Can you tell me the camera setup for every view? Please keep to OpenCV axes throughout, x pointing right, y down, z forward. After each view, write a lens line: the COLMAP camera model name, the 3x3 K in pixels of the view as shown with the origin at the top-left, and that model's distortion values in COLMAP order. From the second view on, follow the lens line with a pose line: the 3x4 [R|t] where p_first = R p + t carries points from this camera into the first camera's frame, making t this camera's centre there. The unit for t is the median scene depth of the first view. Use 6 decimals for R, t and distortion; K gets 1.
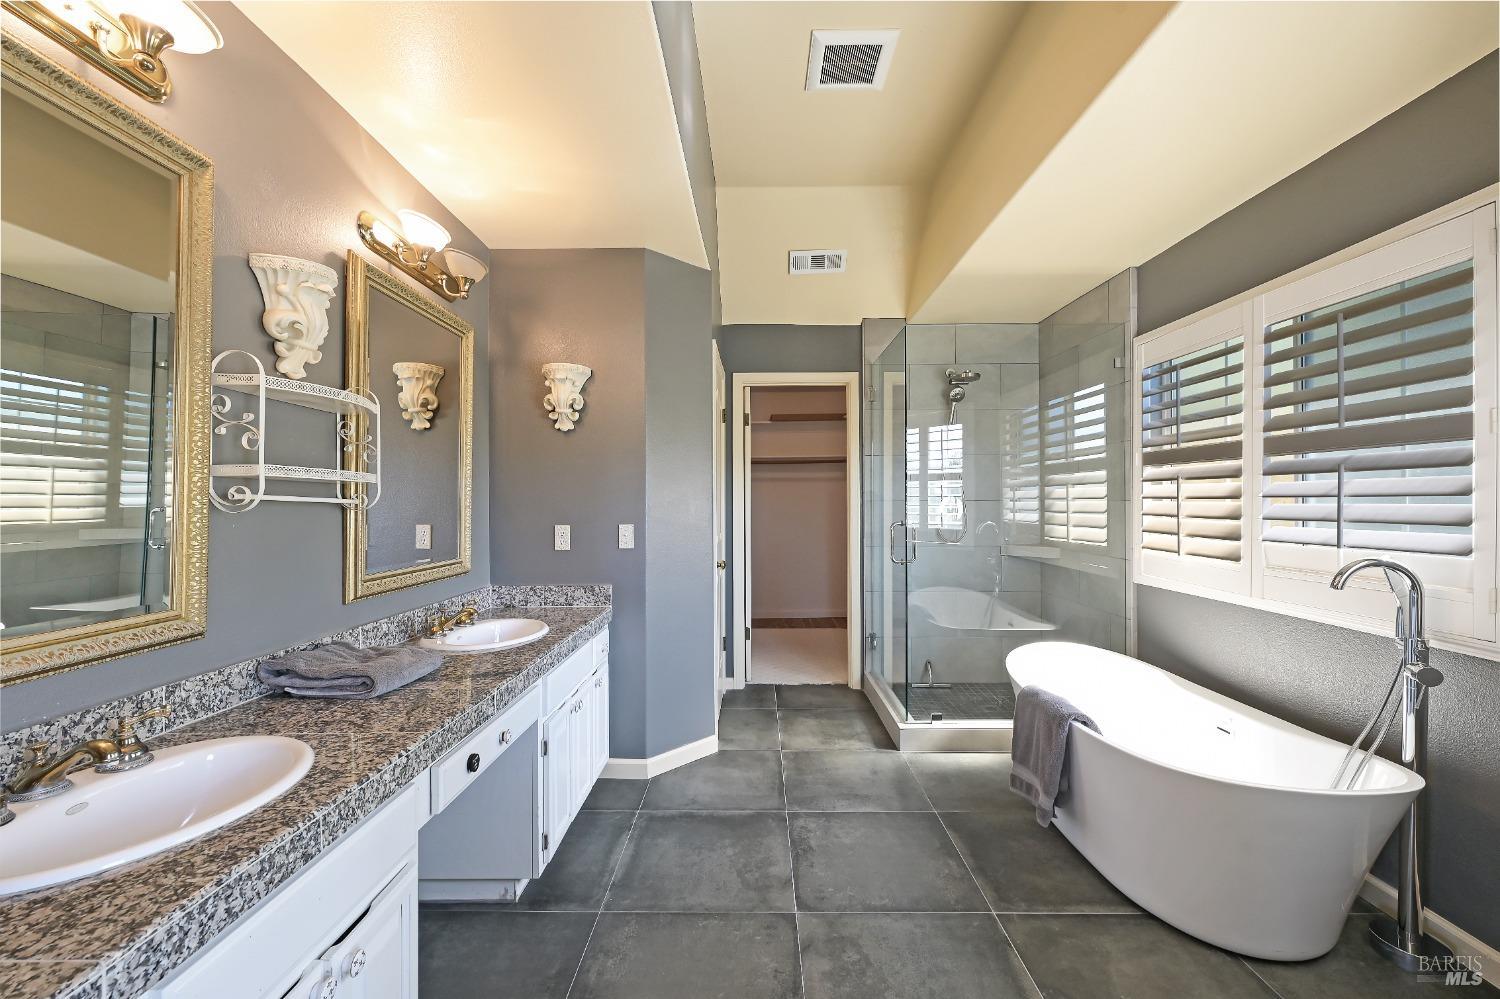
lens RADIAL K [[590.6, 0, 760.8], [0, 590.6, 498.8], [0, 0, 1]] dist [0.000735, -0.000187]
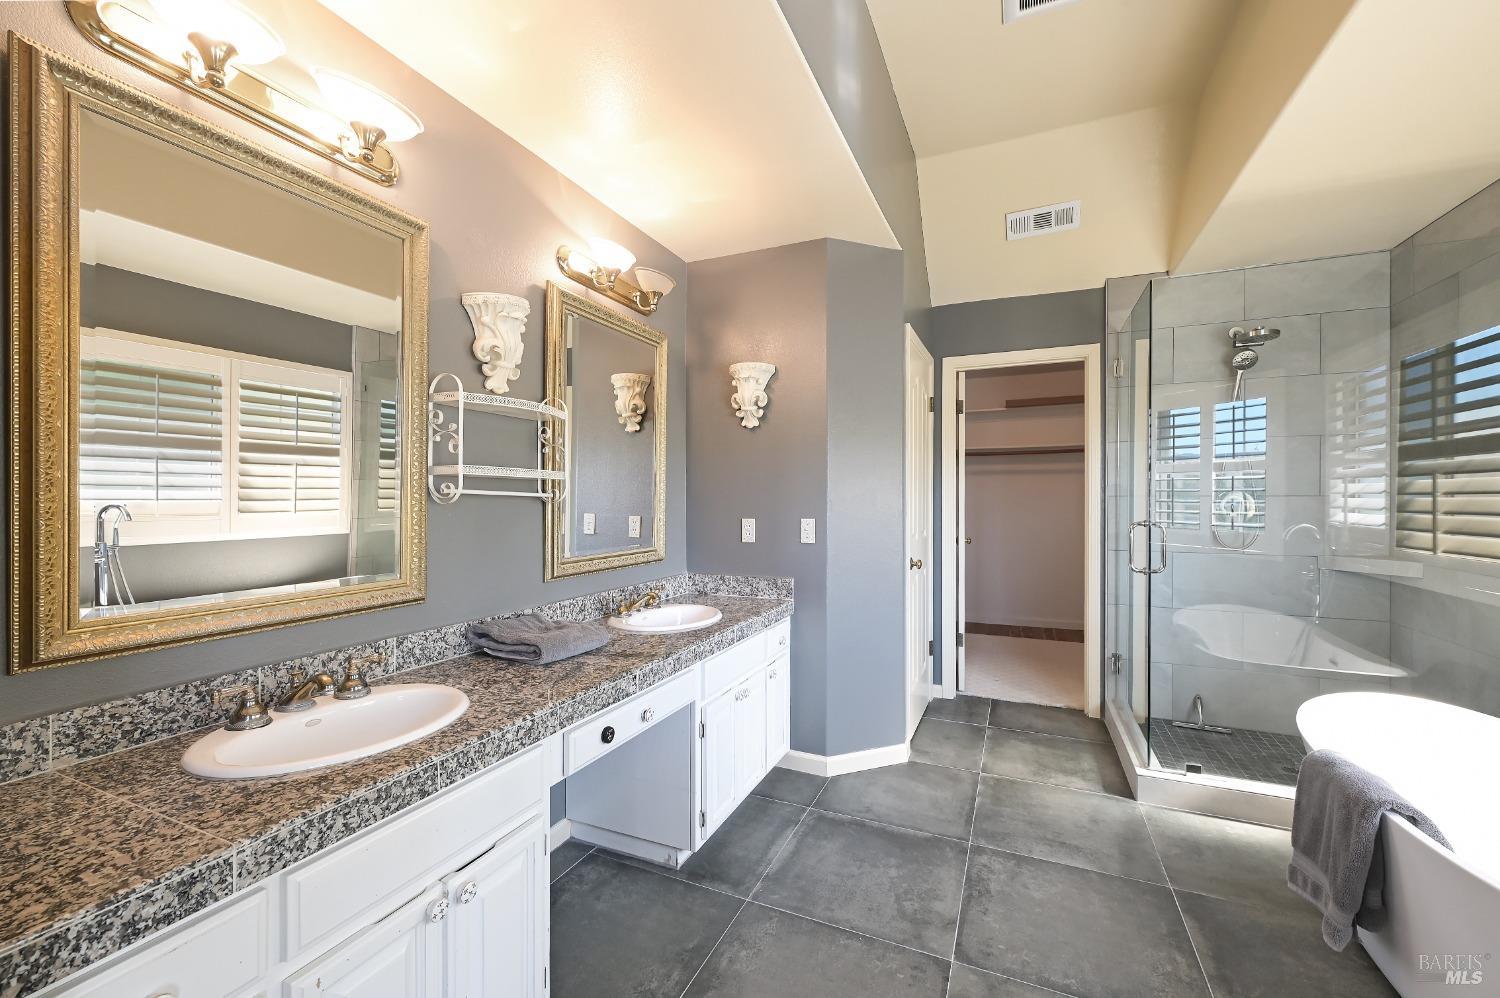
lens RADIAL K [[591.7, 0, 753.5], [0, 591.7, 498.7], [0, 0, 1]] dist [0.000874, -0.000429]
pose [[0.918206, 0.004574, -0.396077, 0.107021], [-0.001021, 0.999957, 0.009180, 0.000099], [0.396102, -0.008025, 0.918171, 0.058874]]
